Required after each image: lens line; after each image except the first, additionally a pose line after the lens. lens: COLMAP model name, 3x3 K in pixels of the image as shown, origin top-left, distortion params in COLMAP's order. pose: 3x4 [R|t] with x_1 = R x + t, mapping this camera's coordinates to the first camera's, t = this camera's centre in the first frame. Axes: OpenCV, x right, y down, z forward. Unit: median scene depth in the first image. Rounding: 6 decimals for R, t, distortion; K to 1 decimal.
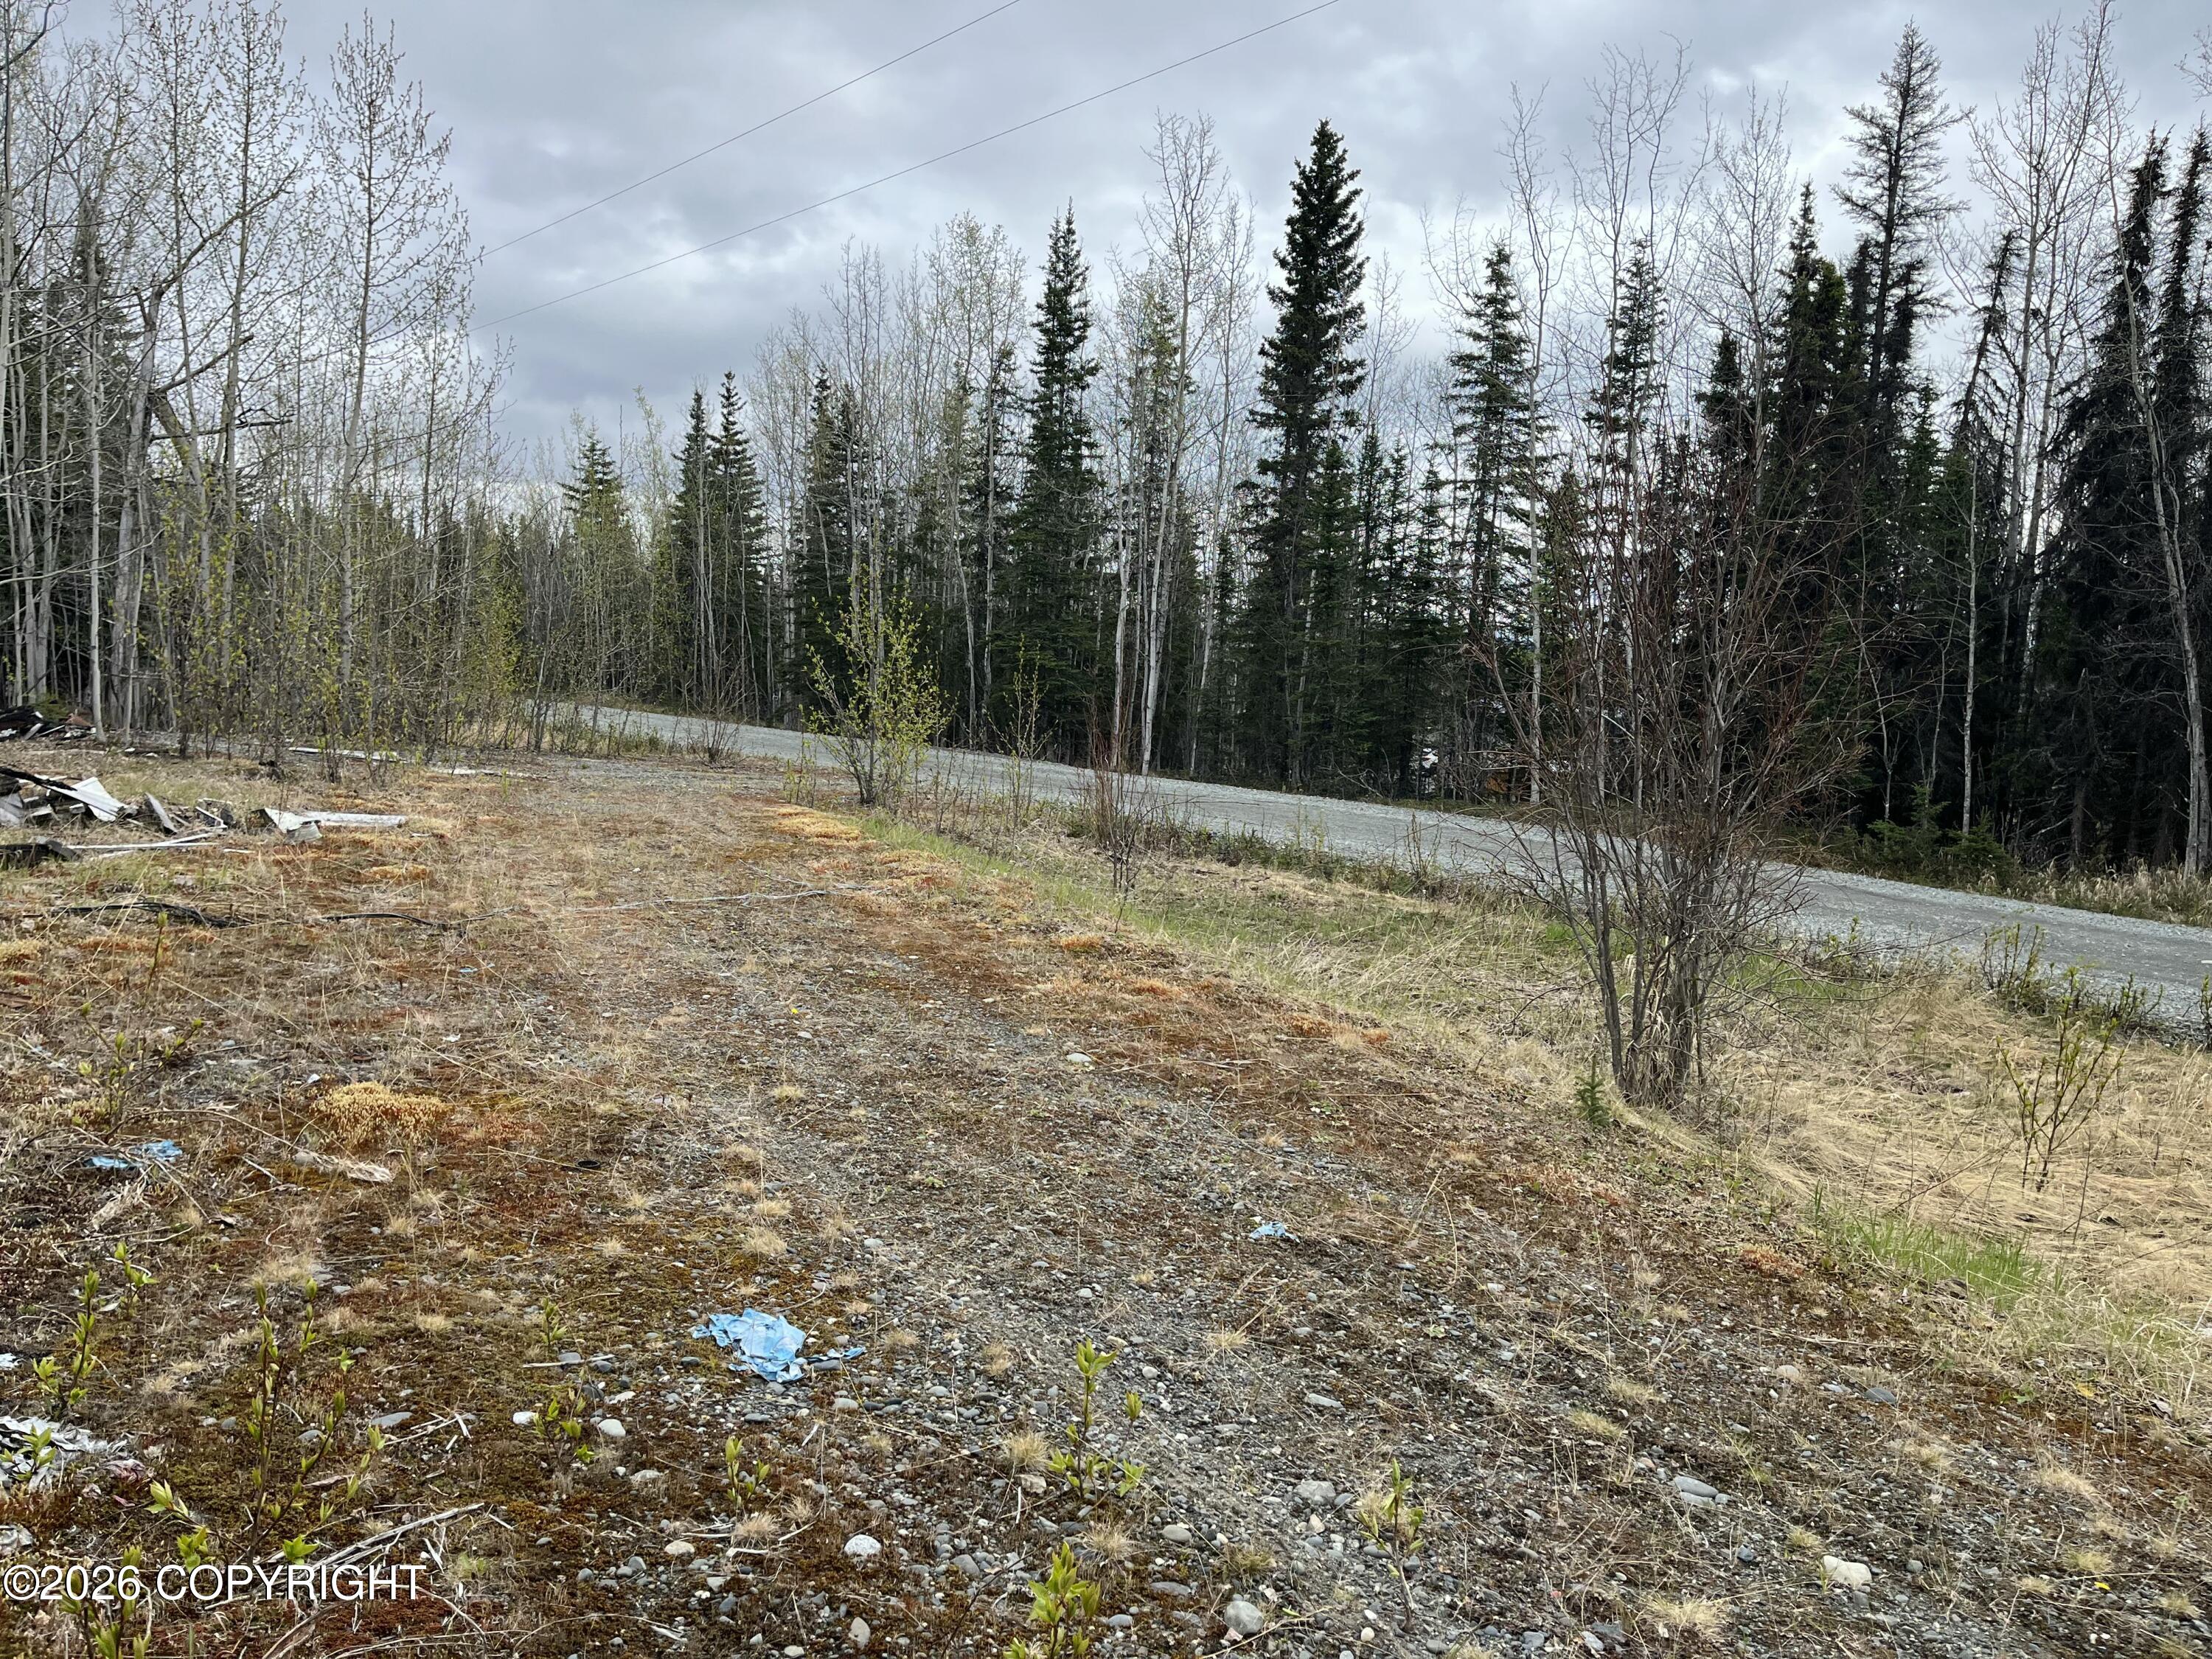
lens RADIAL K [[1663.3, 0, 1087.2], [0, 1663.3, 823.6], [0, 0, 1]] dist [0.072604, -0.093940]
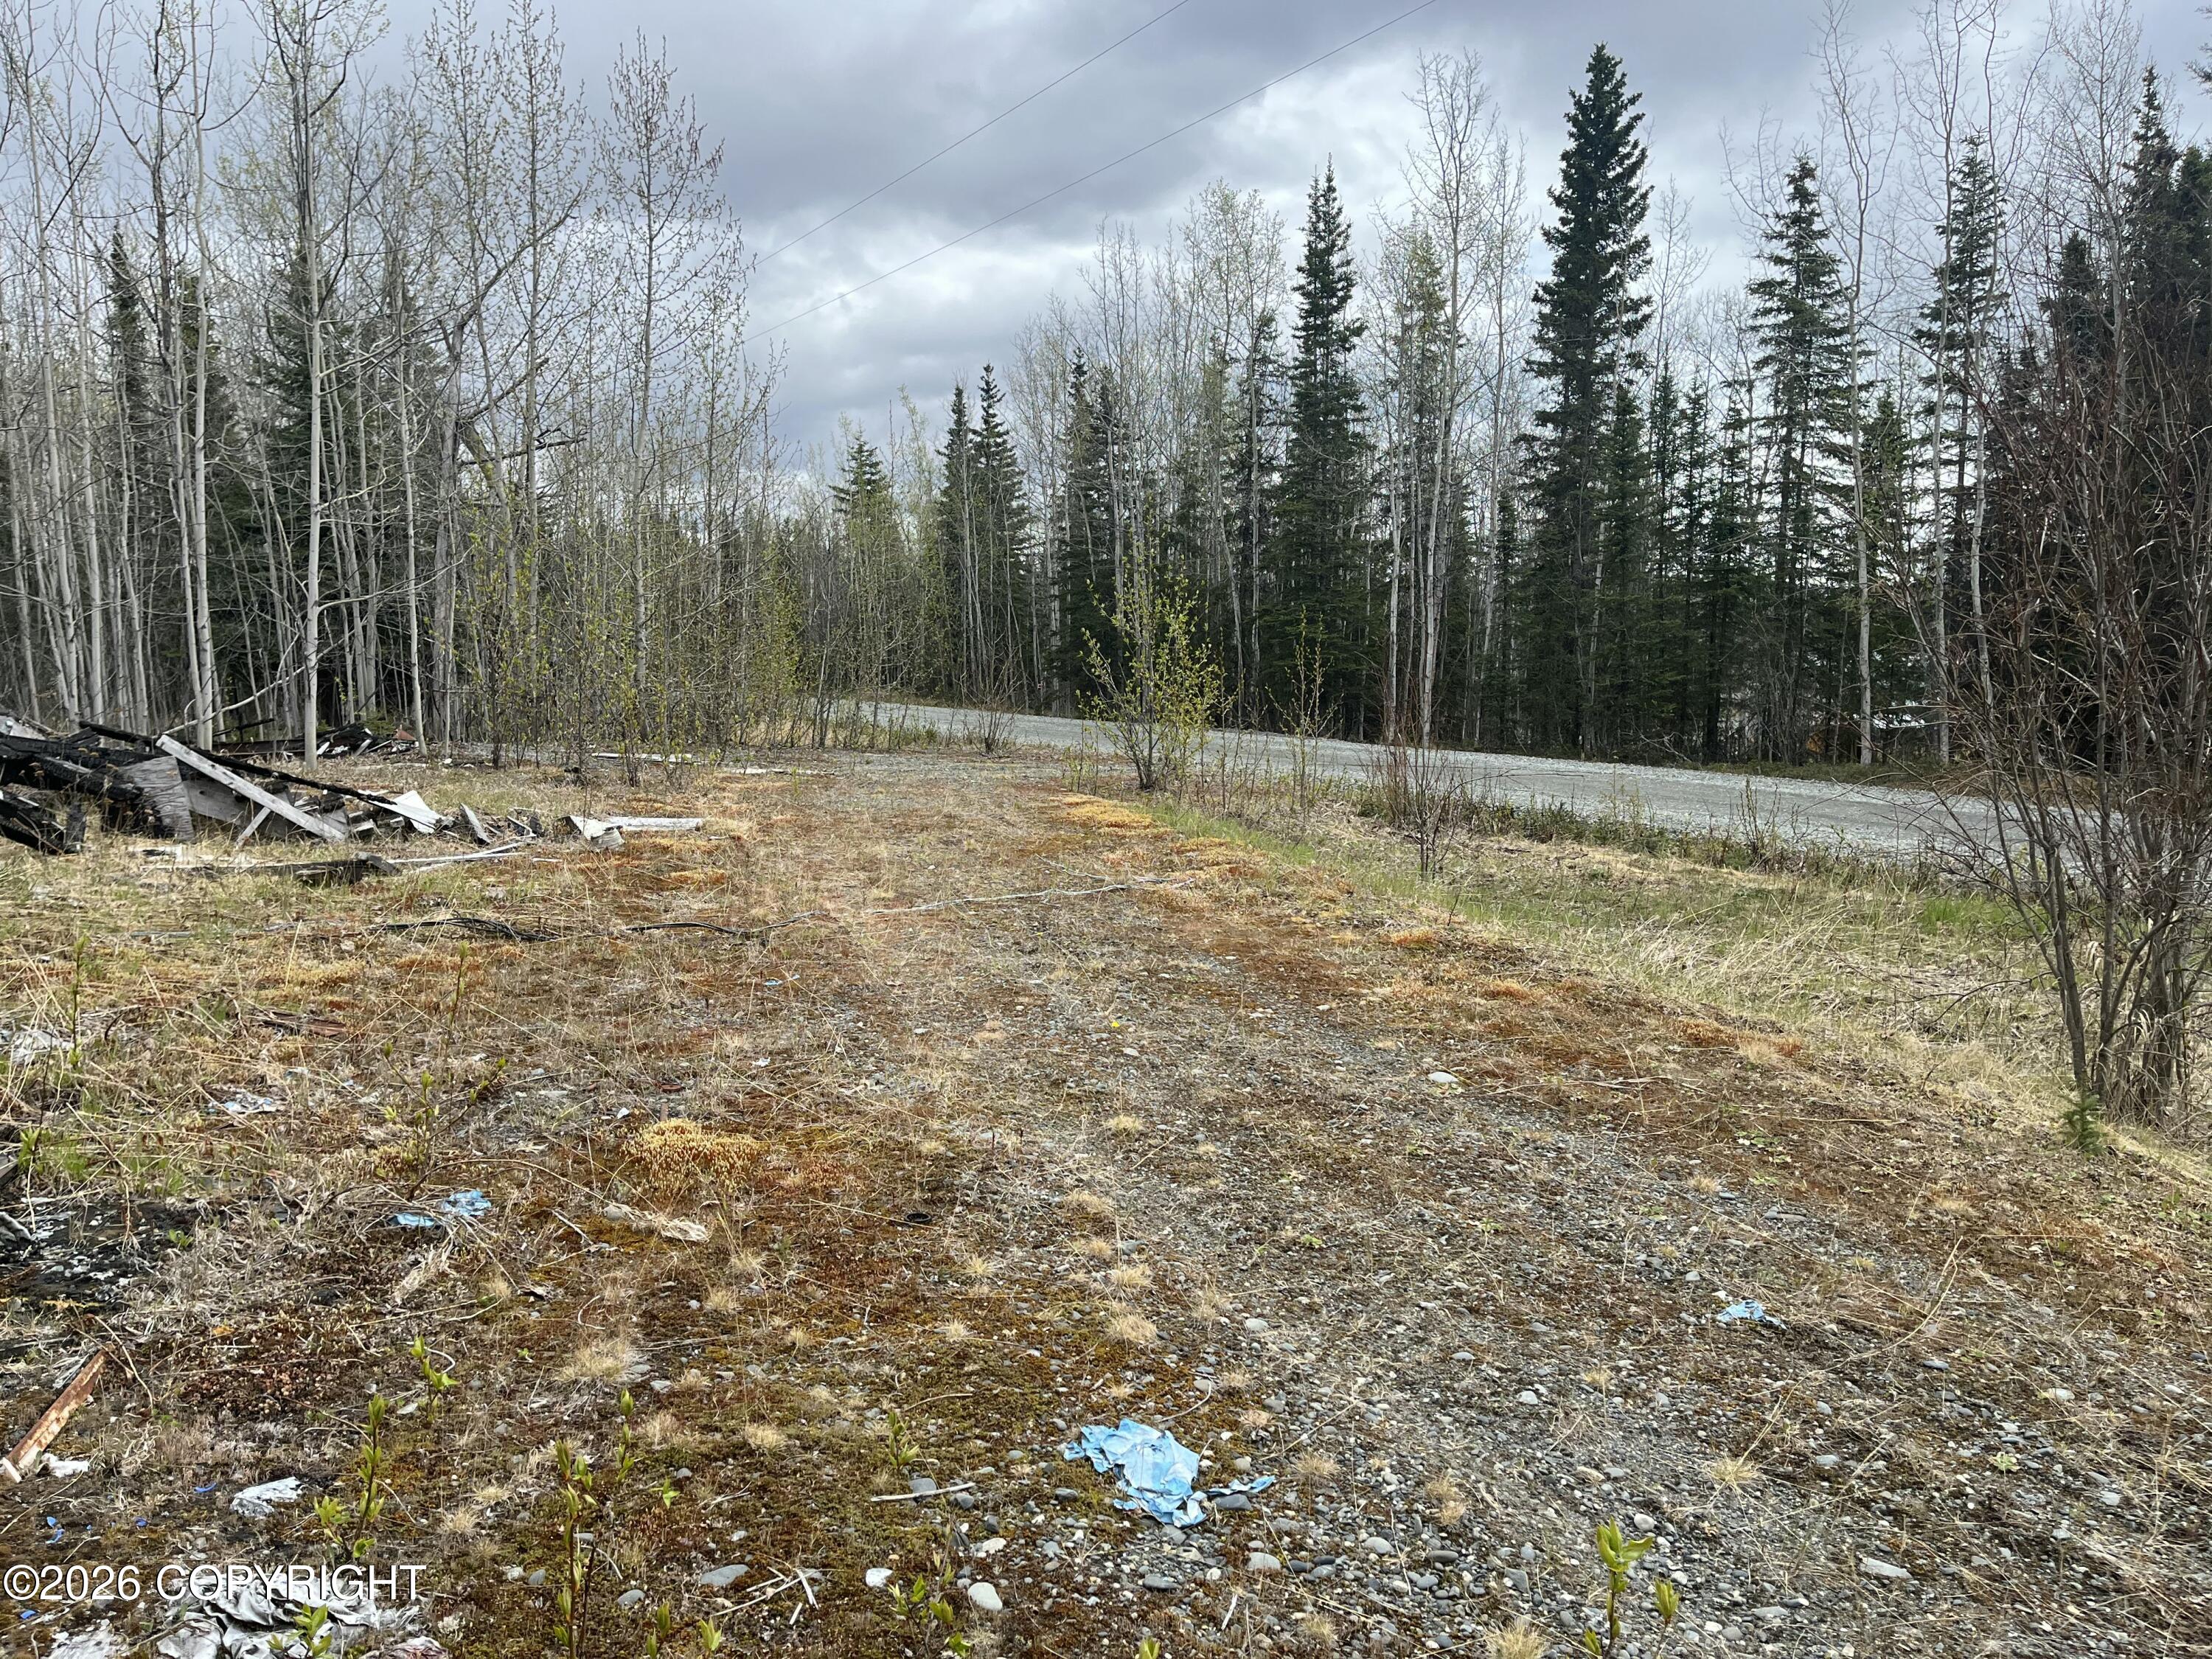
lens RADIAL K [[1663.3, 0, 1070.7], [0, 1663.3, 807.1], [0, 0, 1]] dist [0.072604, -0.093940]
pose [[0.985618, -0.032170, -0.165899, -0.045513], [0.032472, 0.999472, -0.000890, -0.005687], [0.165841, -0.004510, 0.986142, 0.102742]]
